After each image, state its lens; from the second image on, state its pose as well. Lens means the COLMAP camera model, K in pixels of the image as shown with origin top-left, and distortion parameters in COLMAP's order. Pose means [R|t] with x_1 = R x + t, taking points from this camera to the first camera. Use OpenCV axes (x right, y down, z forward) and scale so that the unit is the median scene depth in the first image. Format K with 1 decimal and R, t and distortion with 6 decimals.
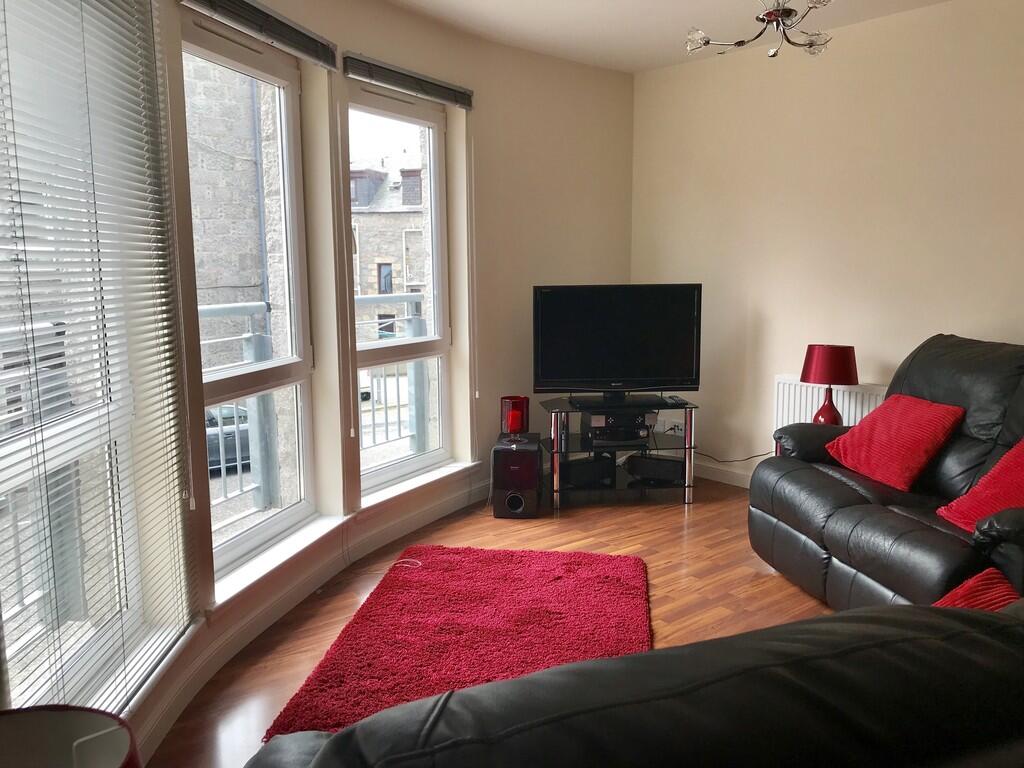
lens RADIAL K [[824.5, 0, 511.9], [0, 824.5, 409.2], [0, 0, 1]] dist [-0.000122, -0.000723]
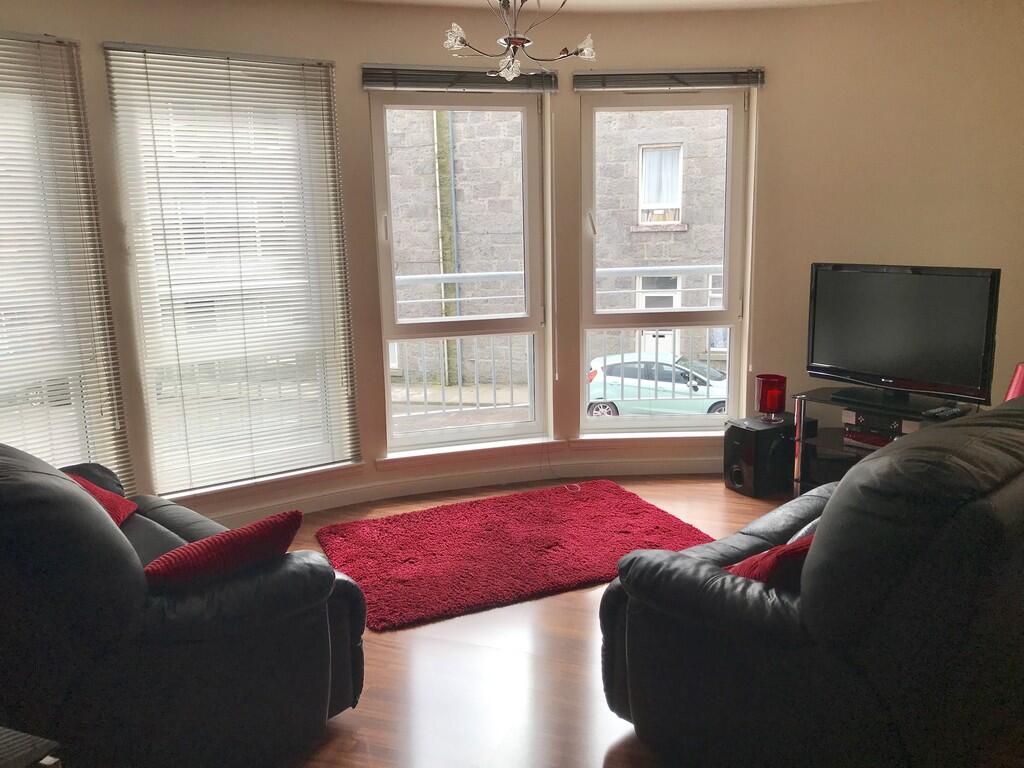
lens RADIAL K [[834.9, 0, 500.4], [0, 834.9, 382.6], [0, 0, 1]] dist [-0.000617, 0.000771]
pose [[0.513791, 0.161611, -0.842556, 0.706097], [-0.137799, 0.984891, 0.104883, -0.068806], [0.846776, 0.062215, 0.528299, 0.208979]]
